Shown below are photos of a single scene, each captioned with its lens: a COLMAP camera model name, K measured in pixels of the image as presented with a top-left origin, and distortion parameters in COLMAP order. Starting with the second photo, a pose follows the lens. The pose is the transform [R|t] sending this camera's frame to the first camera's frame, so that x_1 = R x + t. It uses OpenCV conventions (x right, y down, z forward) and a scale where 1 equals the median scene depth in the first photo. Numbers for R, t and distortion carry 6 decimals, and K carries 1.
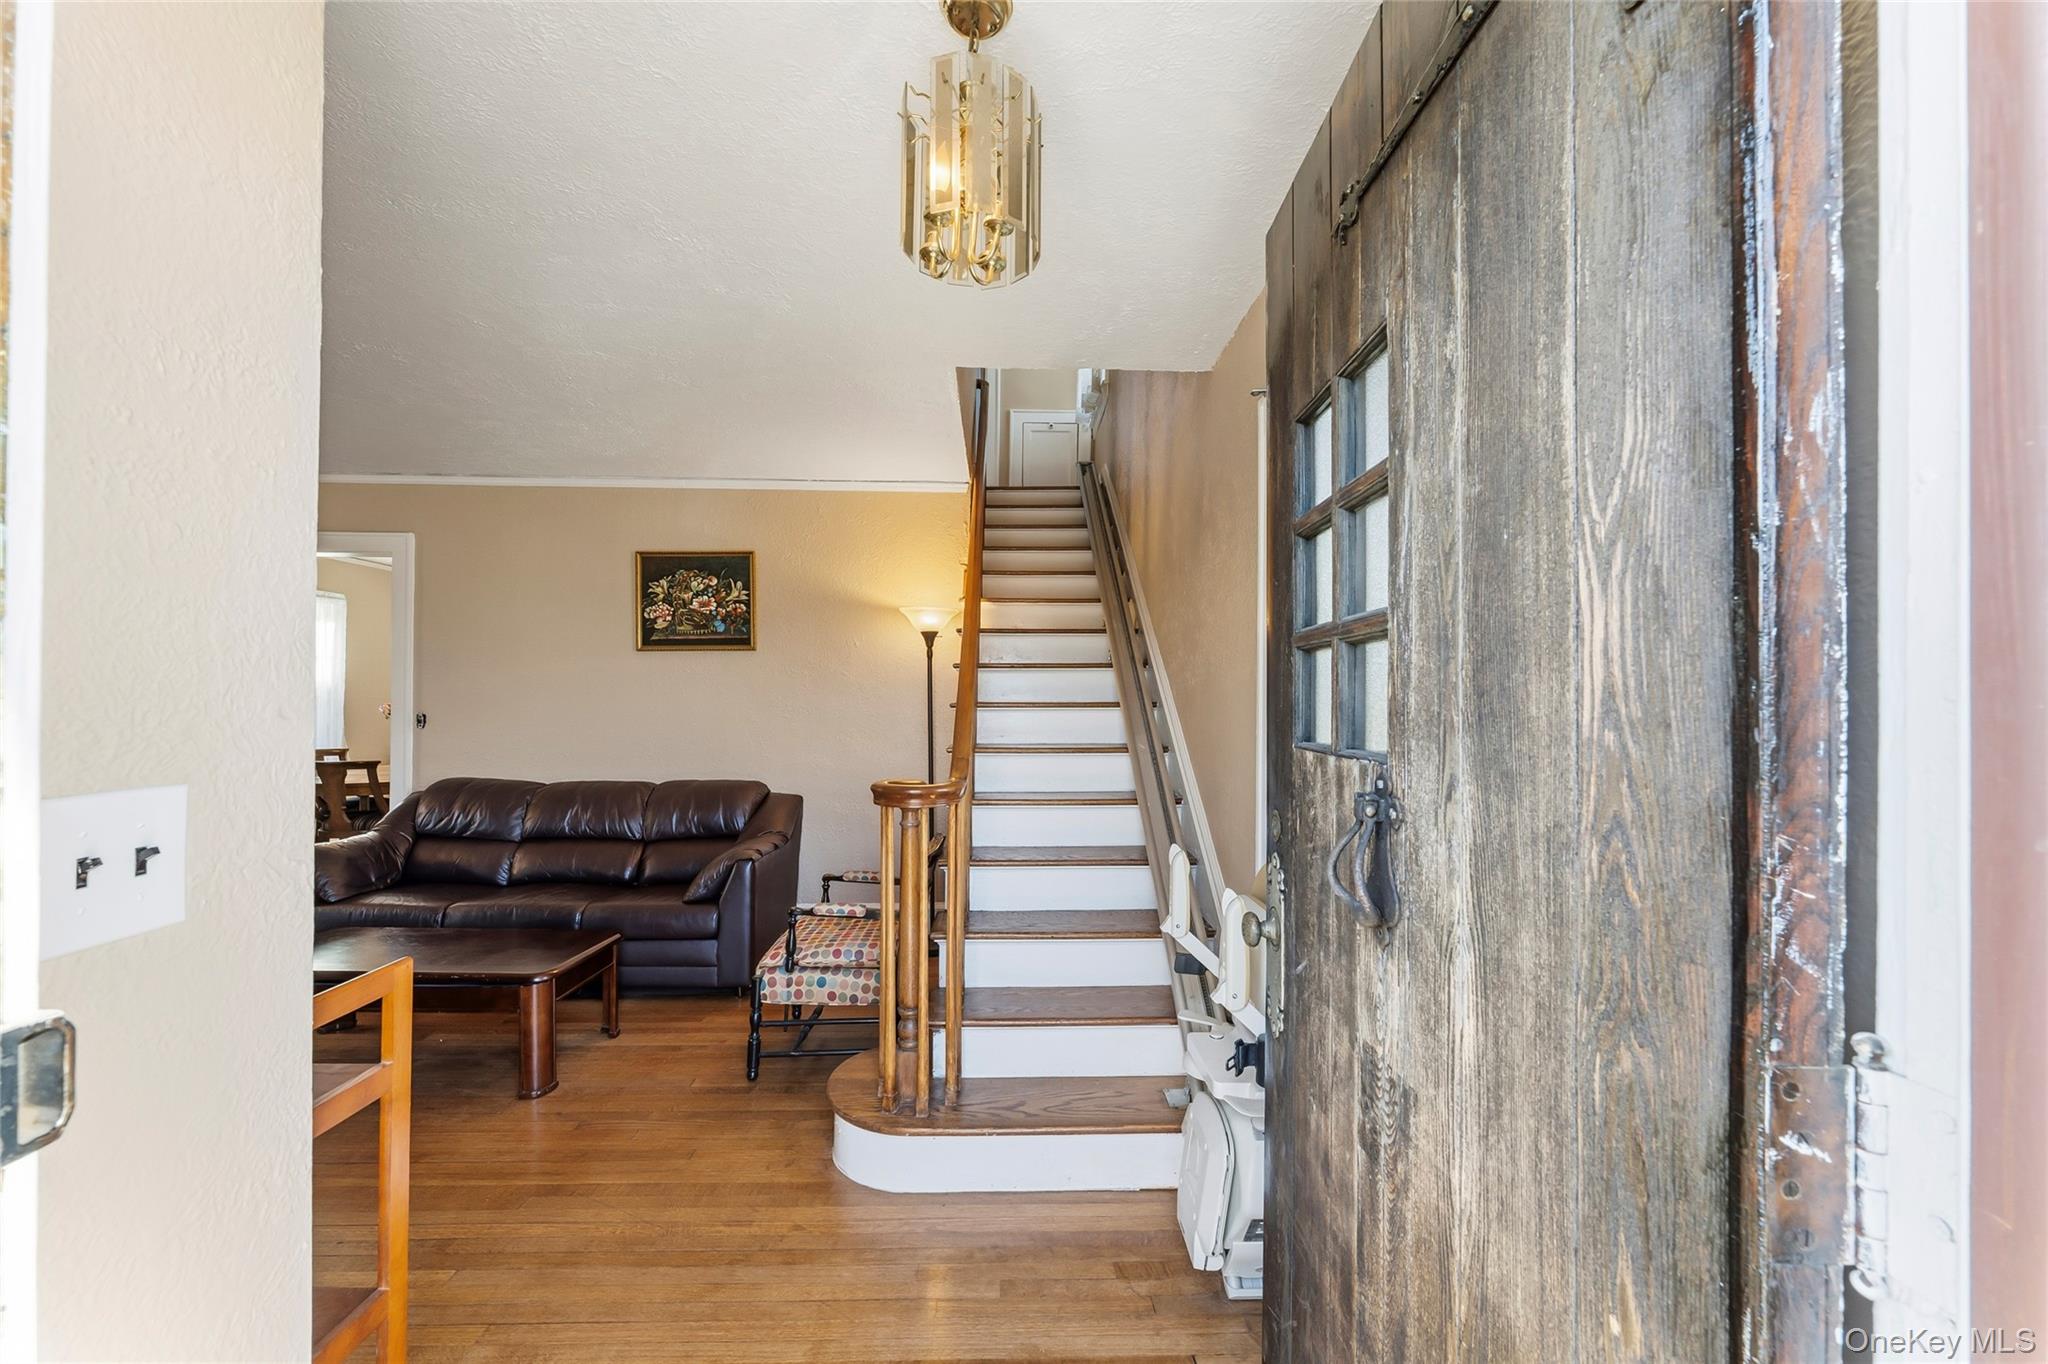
lens RADIAL K [[831.1, 0, 1028.2], [0, 831.1, 693.3], [0, 0, 1]] dist [0.000779, 0.000003]
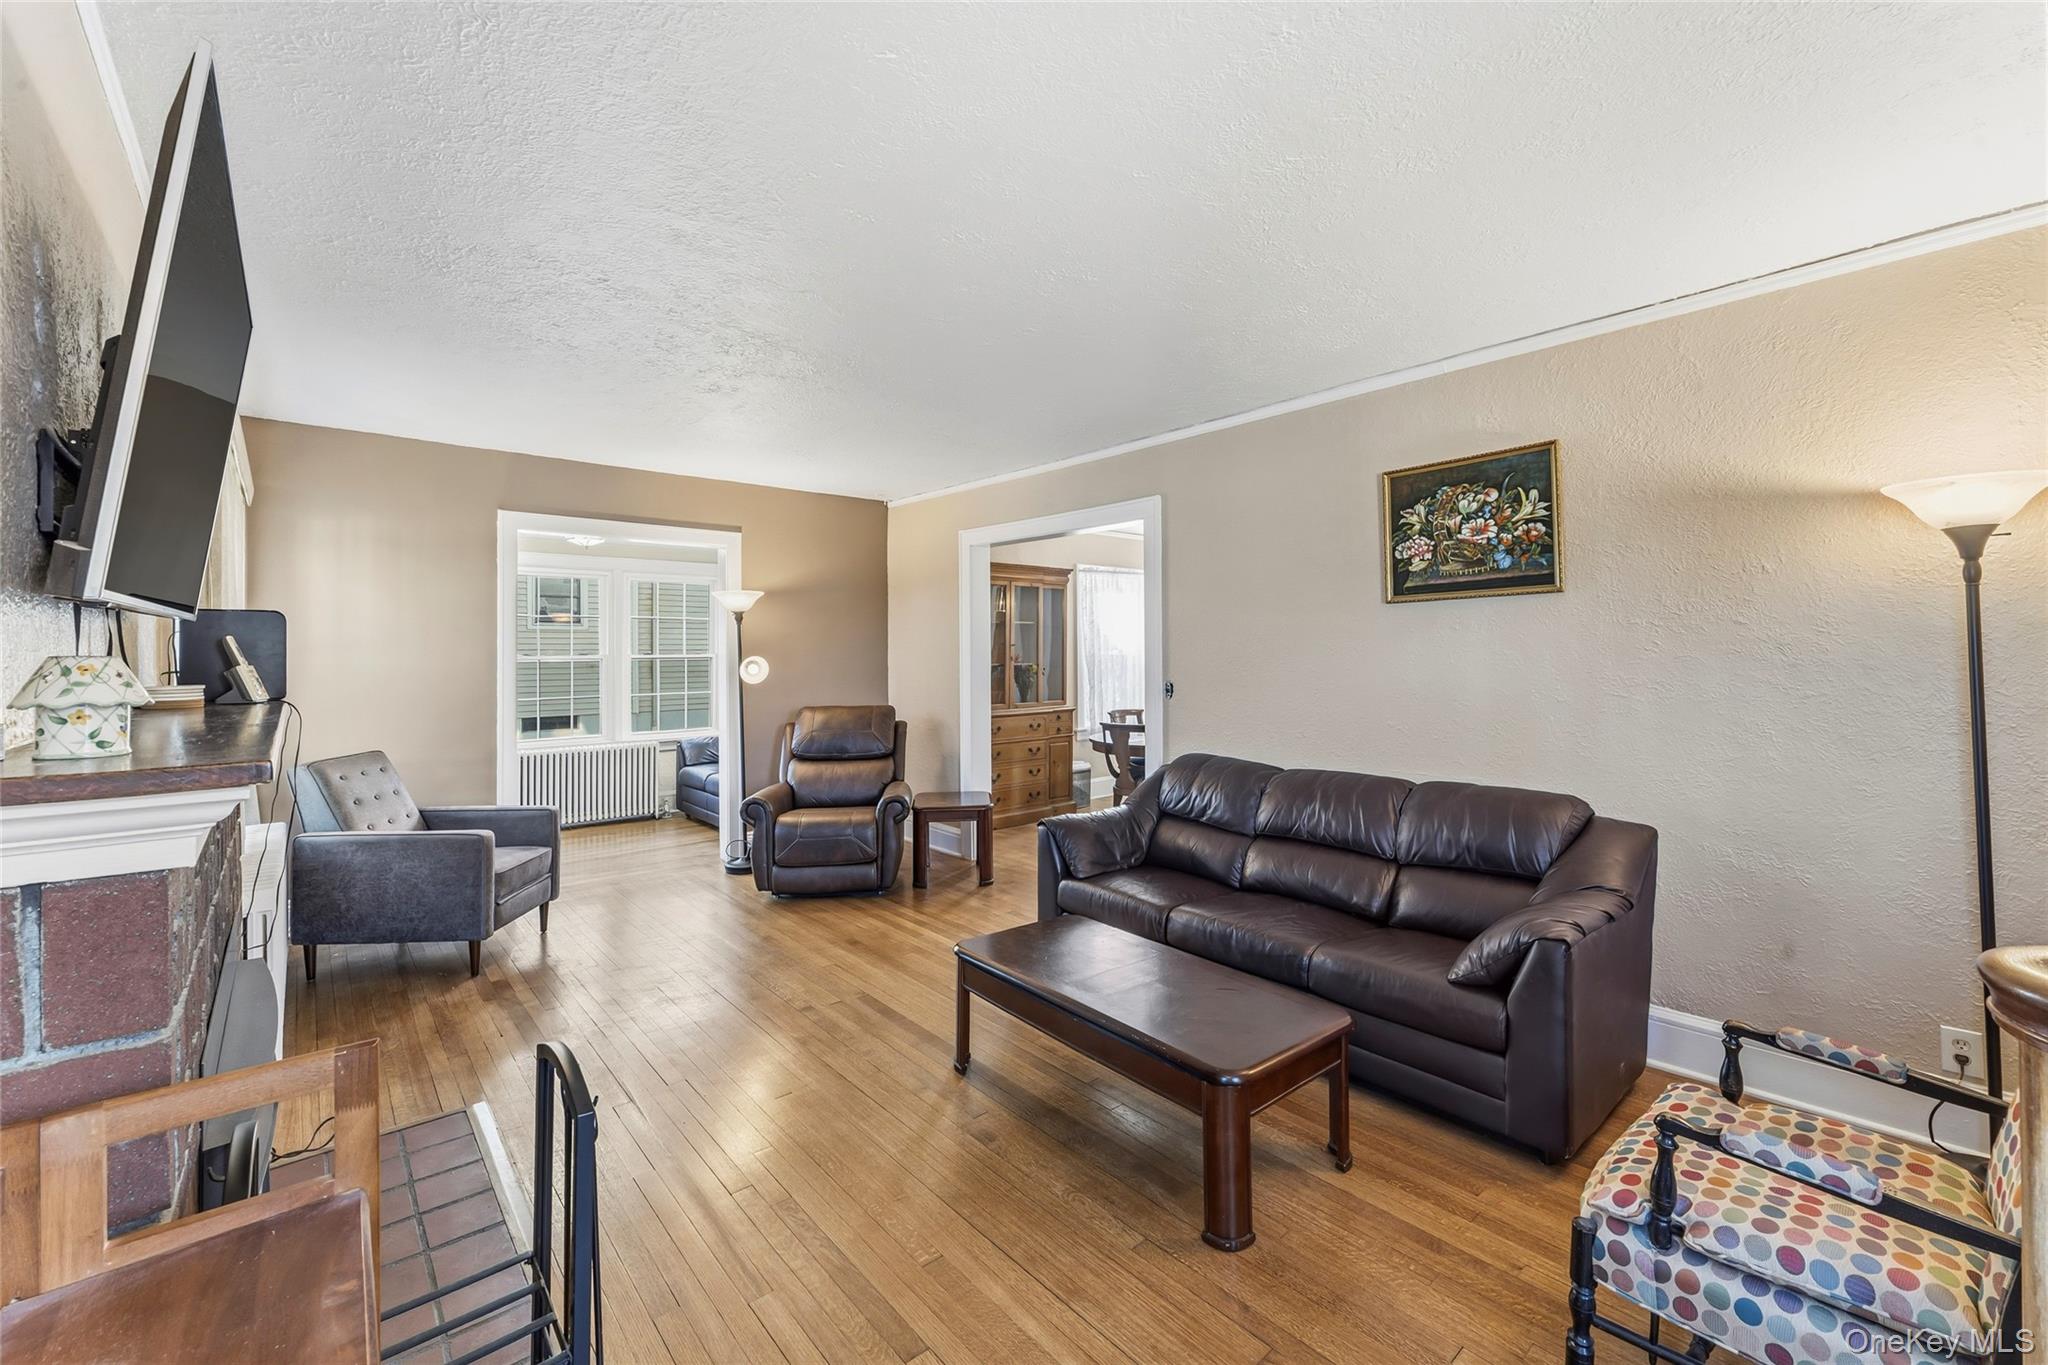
lens RADIAL K [[843.9, 0, 1027.5], [0, 843.9, 647.8], [0, 0, 1]] dist [-0.000196, -0.000262]
pose [[0.636291, -0.018009, -0.771239, -0.094887], [0.014544, 0.999830, -0.011347, -0.007054], [0.771312, -0.003997, 0.636445, 0.281673]]
